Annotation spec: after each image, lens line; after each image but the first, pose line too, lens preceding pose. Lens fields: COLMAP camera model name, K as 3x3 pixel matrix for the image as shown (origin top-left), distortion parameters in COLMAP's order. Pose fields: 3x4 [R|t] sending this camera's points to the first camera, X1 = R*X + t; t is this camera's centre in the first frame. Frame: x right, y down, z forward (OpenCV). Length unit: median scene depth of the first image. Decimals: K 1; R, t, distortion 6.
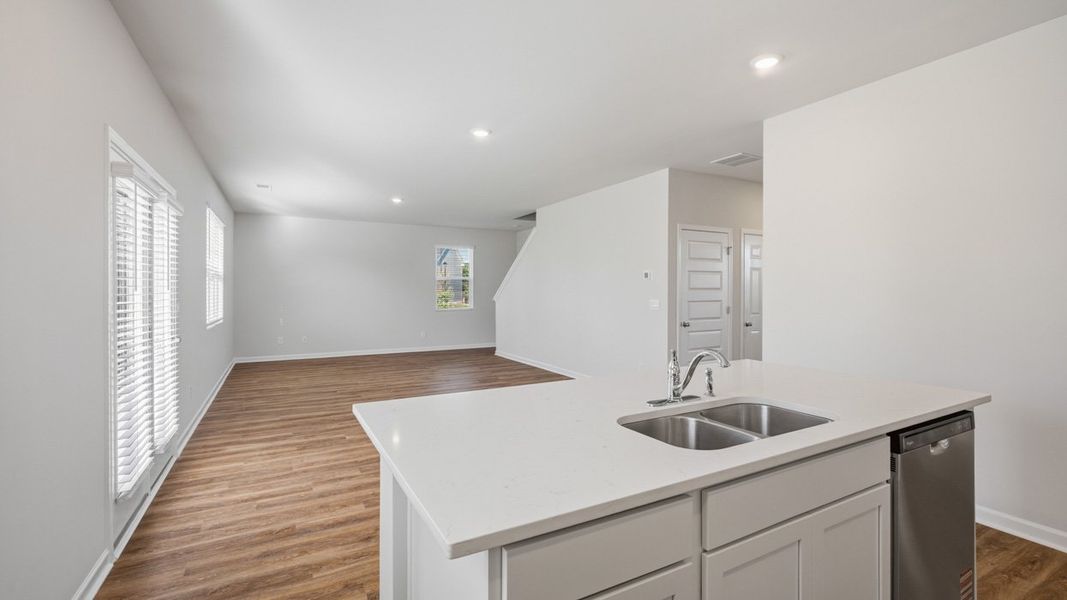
lens RADIAL K [[492.5, 0, 541.4], [0, 492.5, 291.5], [0, 0, 1]] dist [-0.000483, -0.001538]
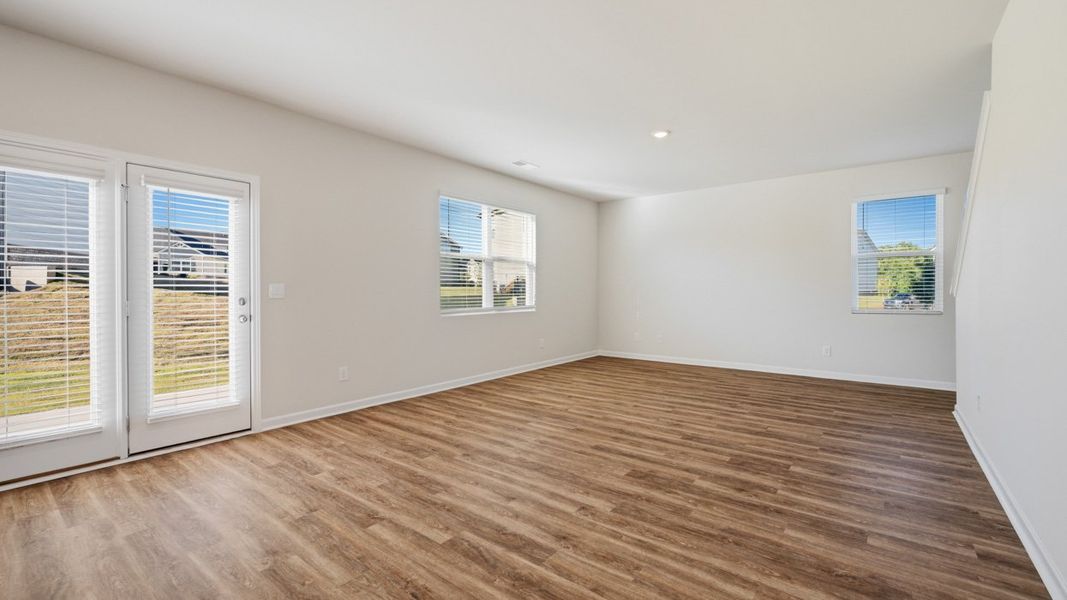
lens RADIAL K [[446.3, 0, 532.2], [0, 446.3, 300.6], [0, 0, 1]] dist [-0.004976, 0.000909]
pose [[0.385000, 0.021954, -0.922655, 0.244345], [-0.002074, 0.999735, 0.022923, 0.023787], [0.922914, -0.006911, 0.384944, 0.809829]]
